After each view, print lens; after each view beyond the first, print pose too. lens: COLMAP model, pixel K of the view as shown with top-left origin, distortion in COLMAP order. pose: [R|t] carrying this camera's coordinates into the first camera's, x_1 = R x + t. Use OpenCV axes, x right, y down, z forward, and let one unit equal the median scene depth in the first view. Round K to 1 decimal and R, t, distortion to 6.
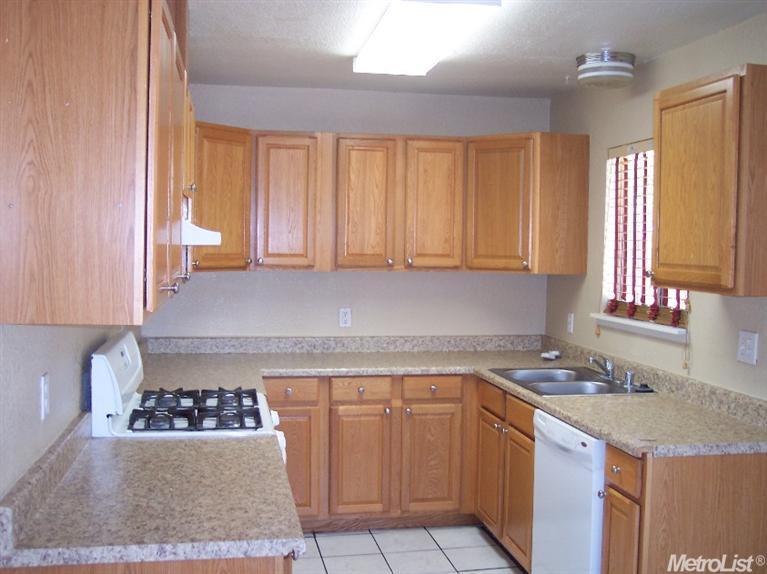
lens RADIAL K [[878.2, 0, 383.5], [0, 878.2, 287.0], [0, 0, 1]] dist [-0.189882, 0.354002]
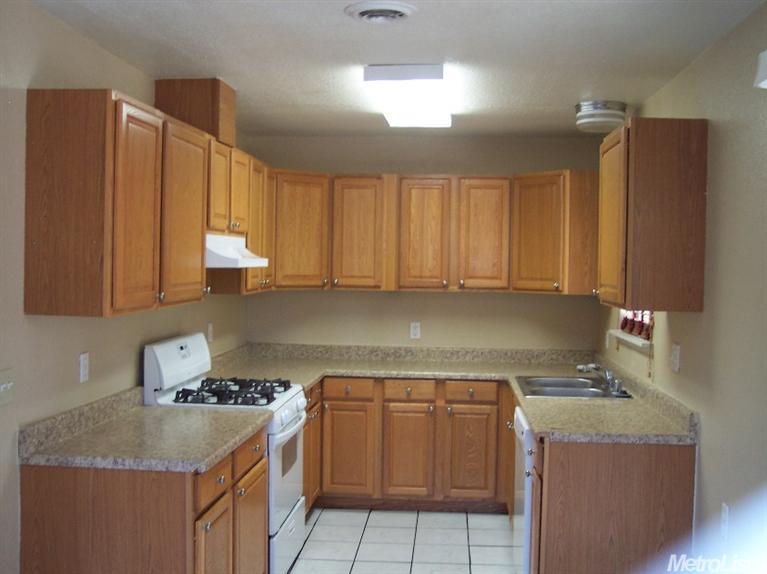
lens RADIAL K [[878.2, 0, 383.5], [0, 878.2, 287.0], [0, 0, 1]] dist [-0.189882, 0.354002]
pose [[0.964043, 0.007191, -0.265647, 0.253516], [-0.014781, 0.999537, -0.026583, 0.009428], [0.265333, 0.029554, 0.963704, -0.157900]]
